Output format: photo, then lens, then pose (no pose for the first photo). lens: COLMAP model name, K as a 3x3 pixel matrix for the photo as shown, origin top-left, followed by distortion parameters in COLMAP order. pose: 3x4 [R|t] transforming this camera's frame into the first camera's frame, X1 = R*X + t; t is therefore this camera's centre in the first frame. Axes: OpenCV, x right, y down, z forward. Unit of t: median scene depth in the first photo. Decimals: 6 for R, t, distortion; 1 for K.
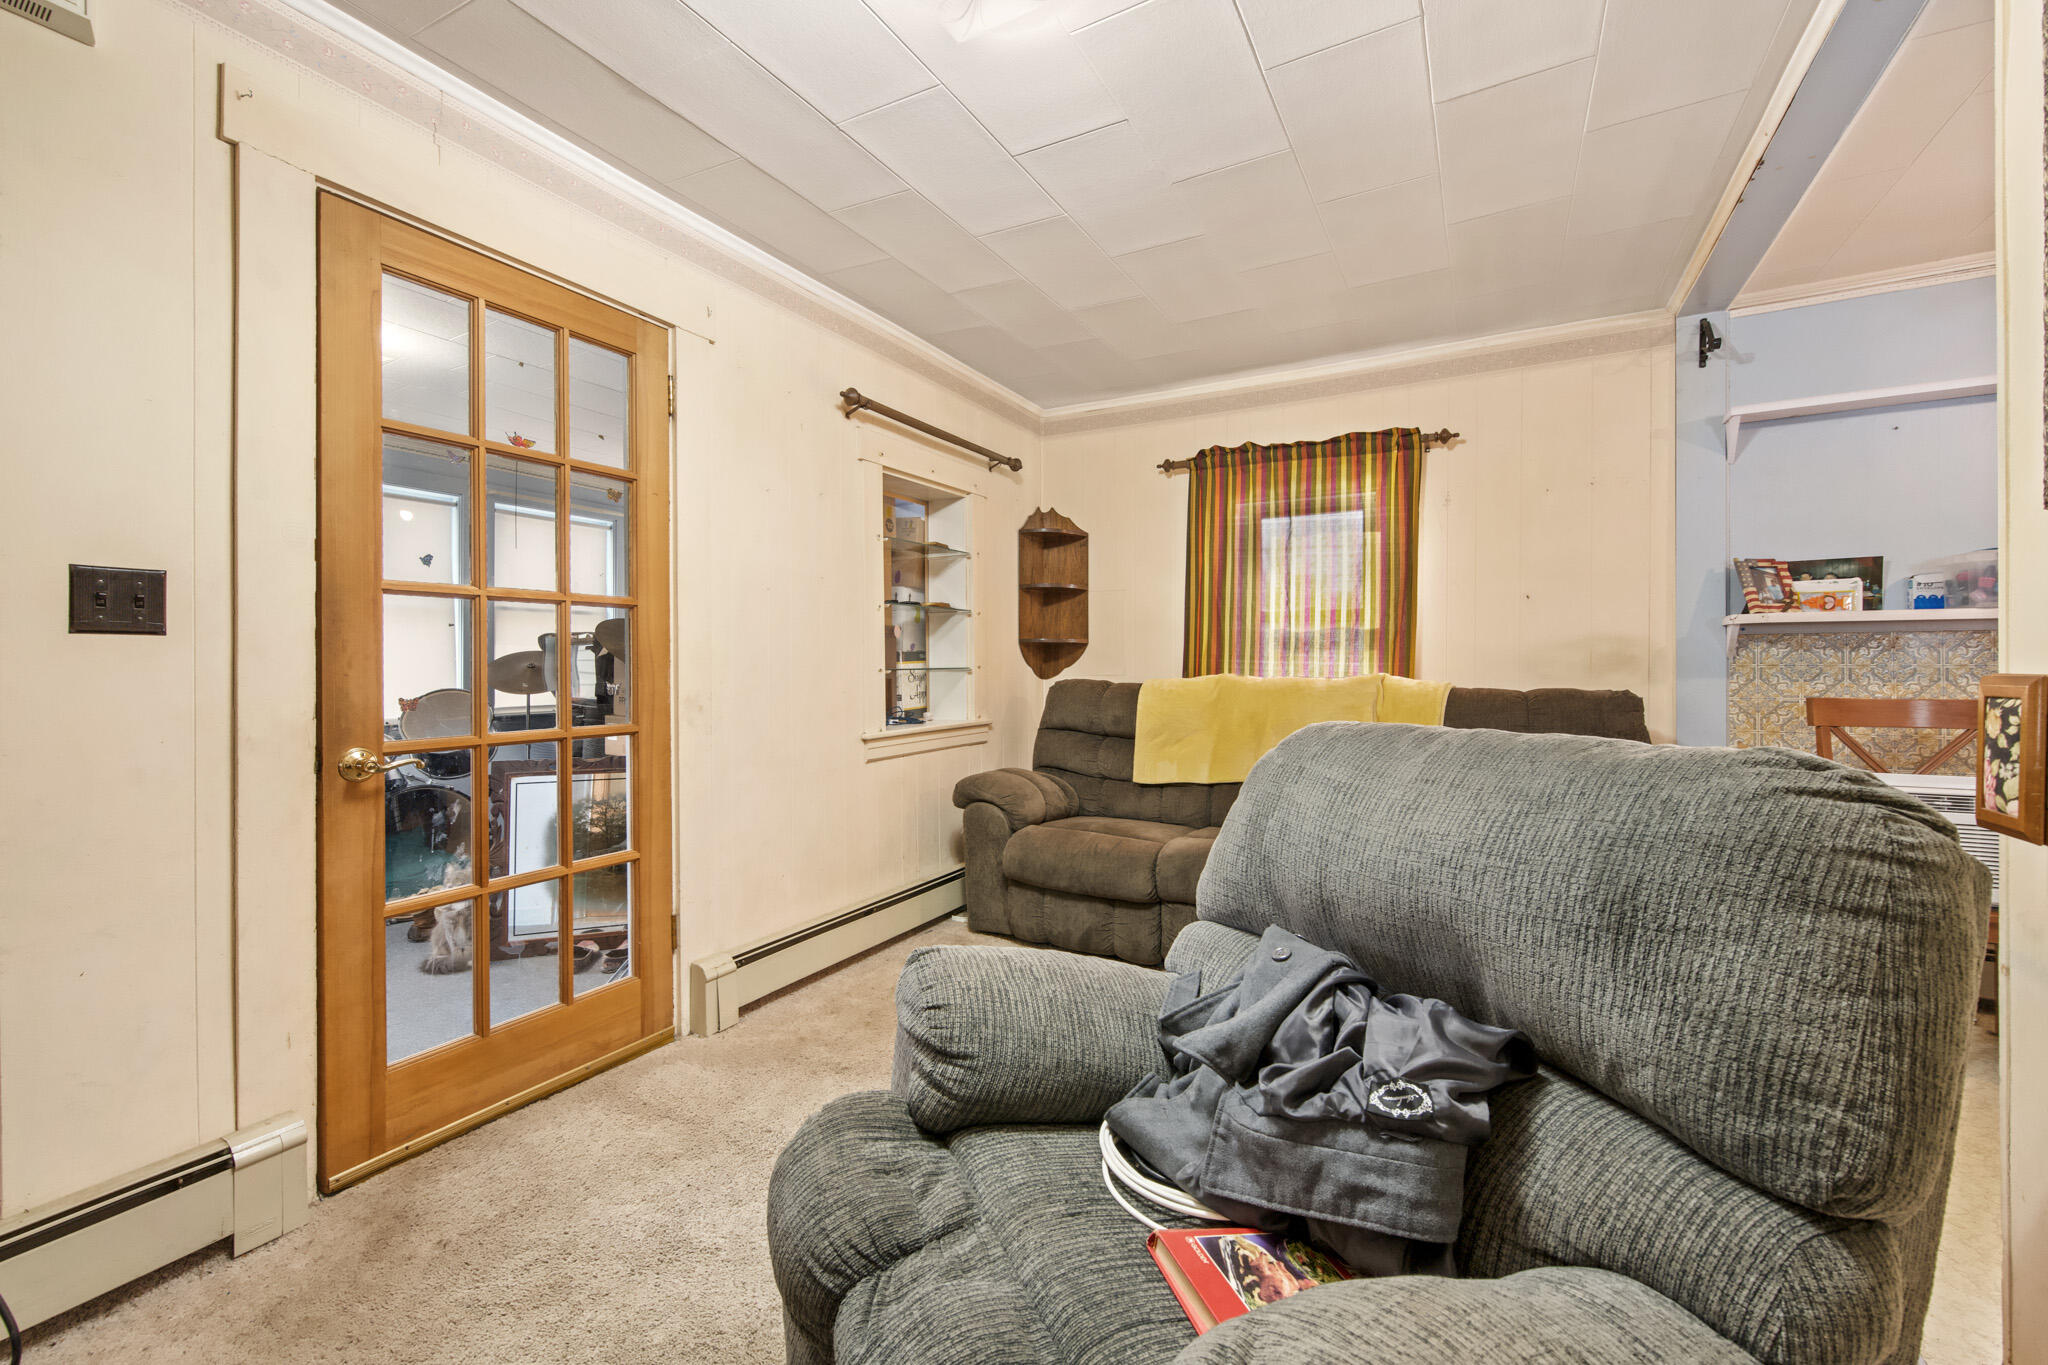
lens RADIAL K [[830.4, 0, 1016.4], [0, 830.4, 653.5], [0, 0, 1]] dist [-0.002417, 0.000047]
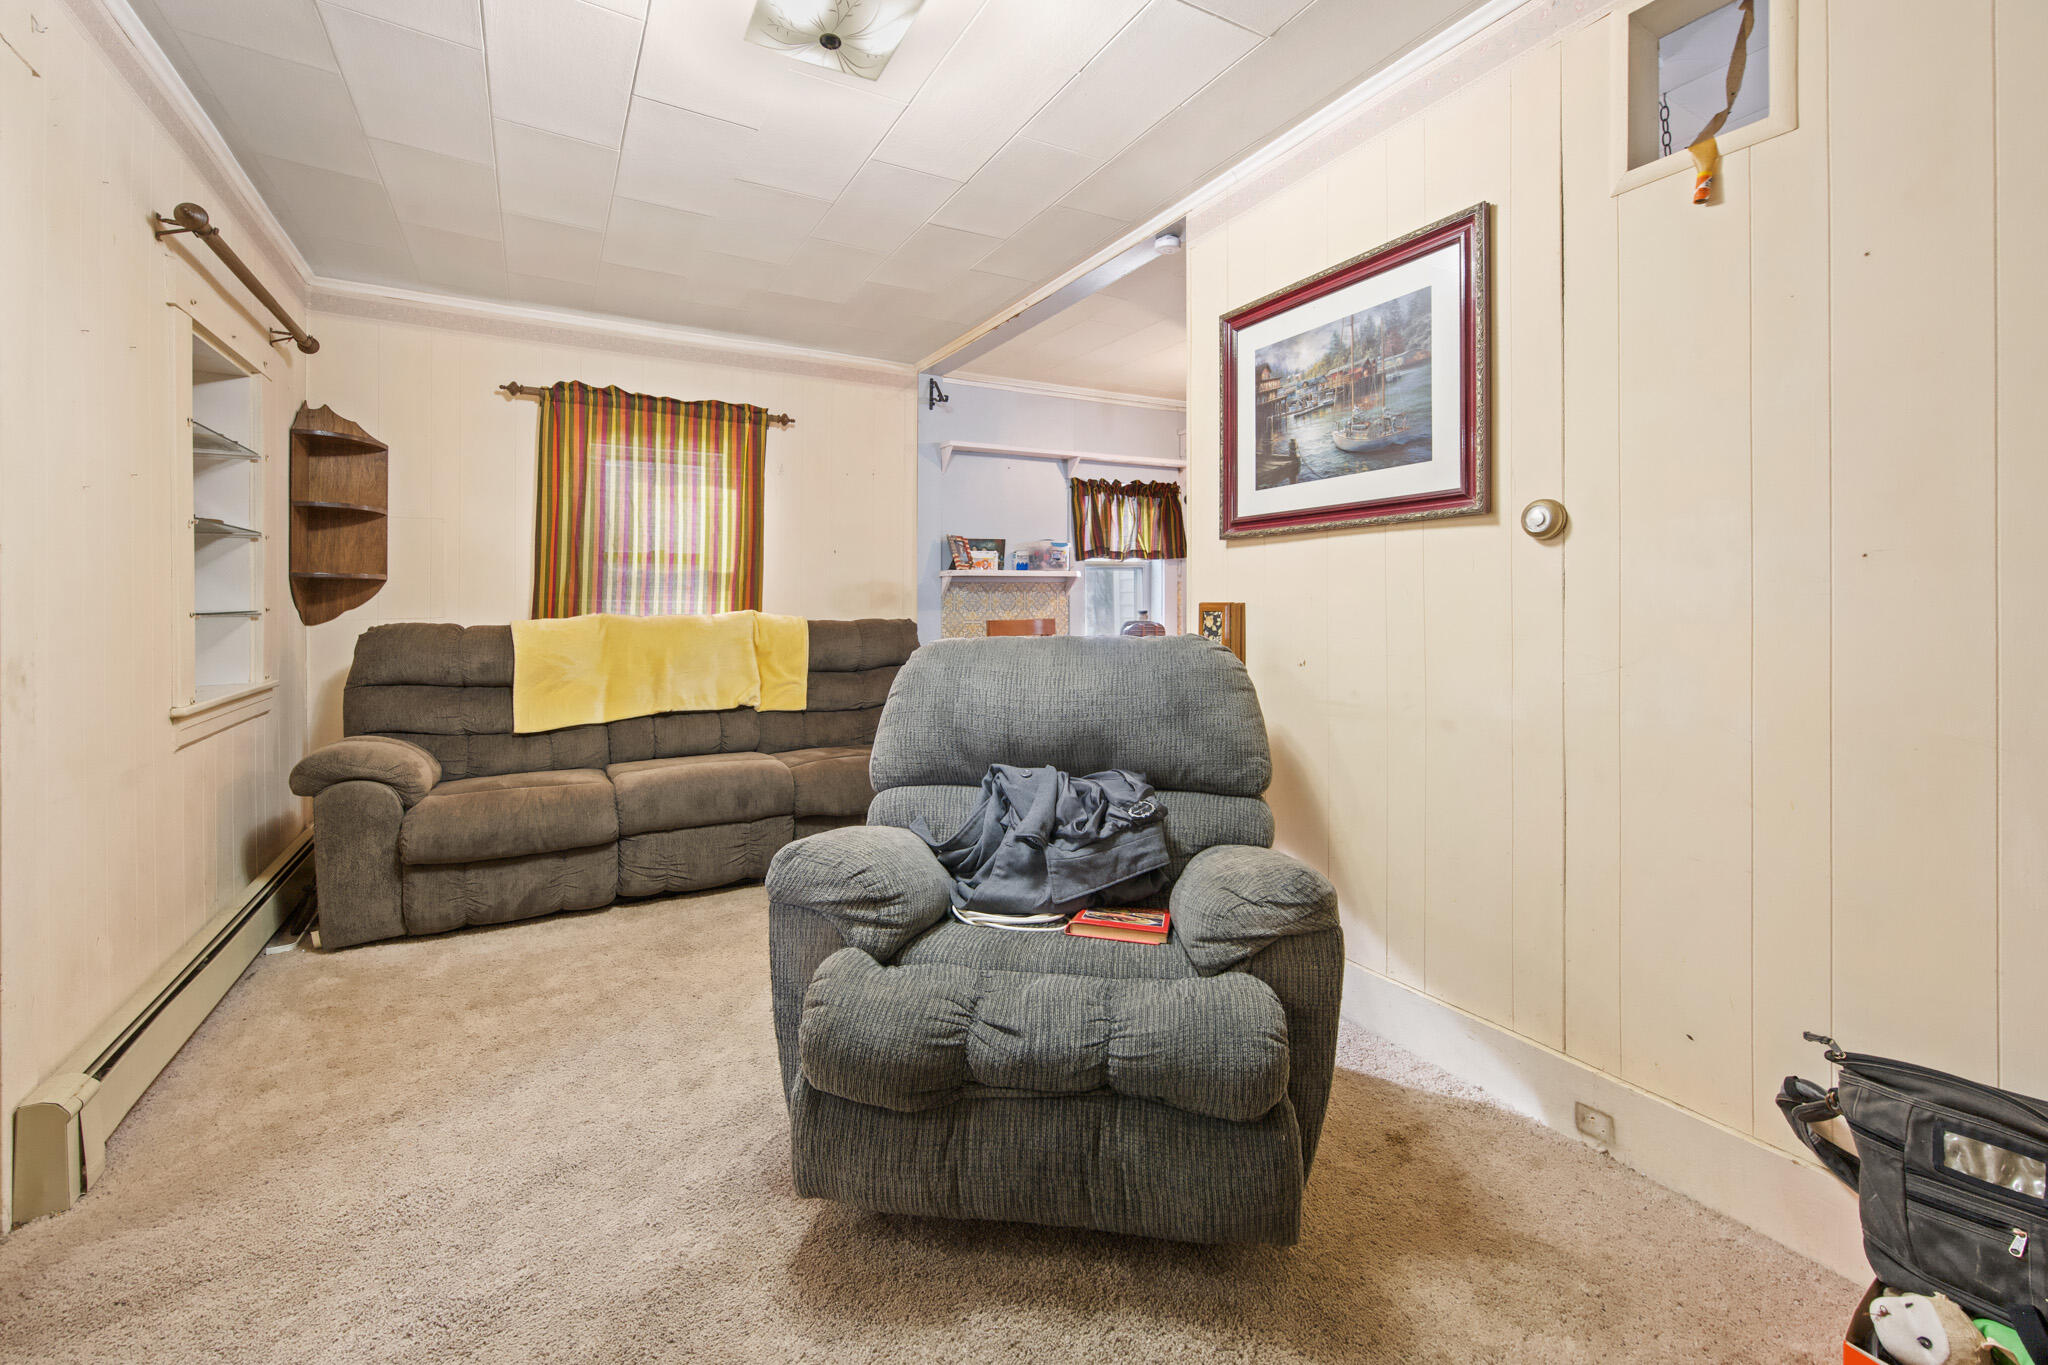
lens RADIAL K [[834.3, 0, 1019.5], [0, 834.3, 590.7], [0, 0, 1]] dist [-0.000262, 0.000228]
pose [[0.513674, 0.006321, 0.857962, -0.406631], [-0.003175, 0.999980, -0.005467, 0.001299], [-0.857980, 0.000084, 0.513683, 0.053564]]
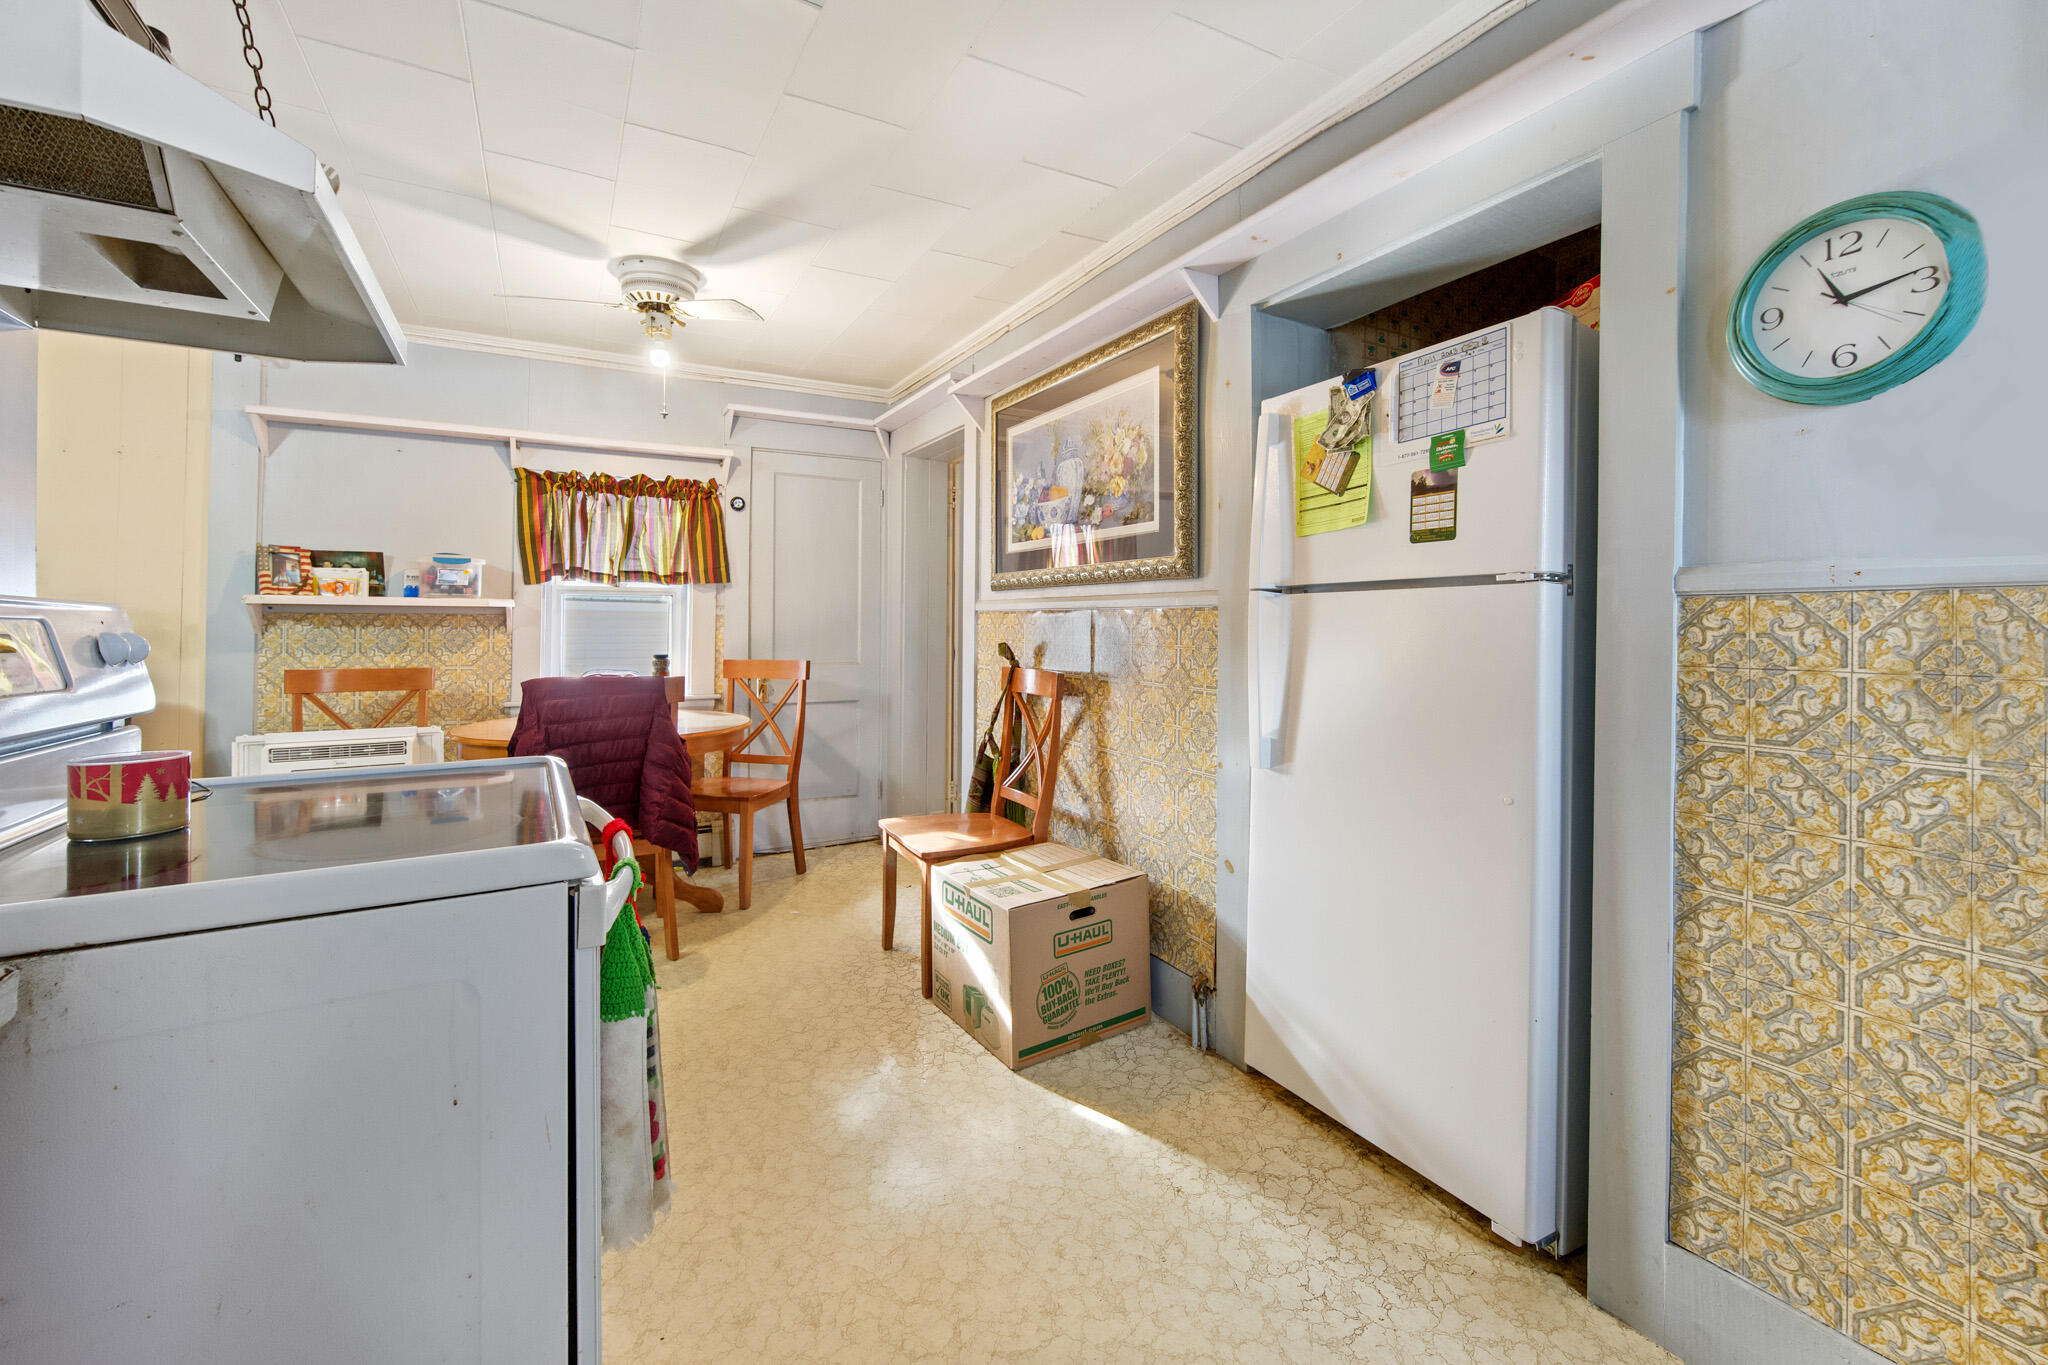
lens RADIAL K [[830.4, 0, 1016.4], [0, 830.4, 653.5], [0, 0, 1]] dist [-0.002417, 0.000047]
pose [[0.517008, -0.018401, 0.855783, 0.414573], [-0.009977, 0.999571, 0.027520, -0.008688], [-0.855923, -0.022766, 0.516603, -0.402659]]
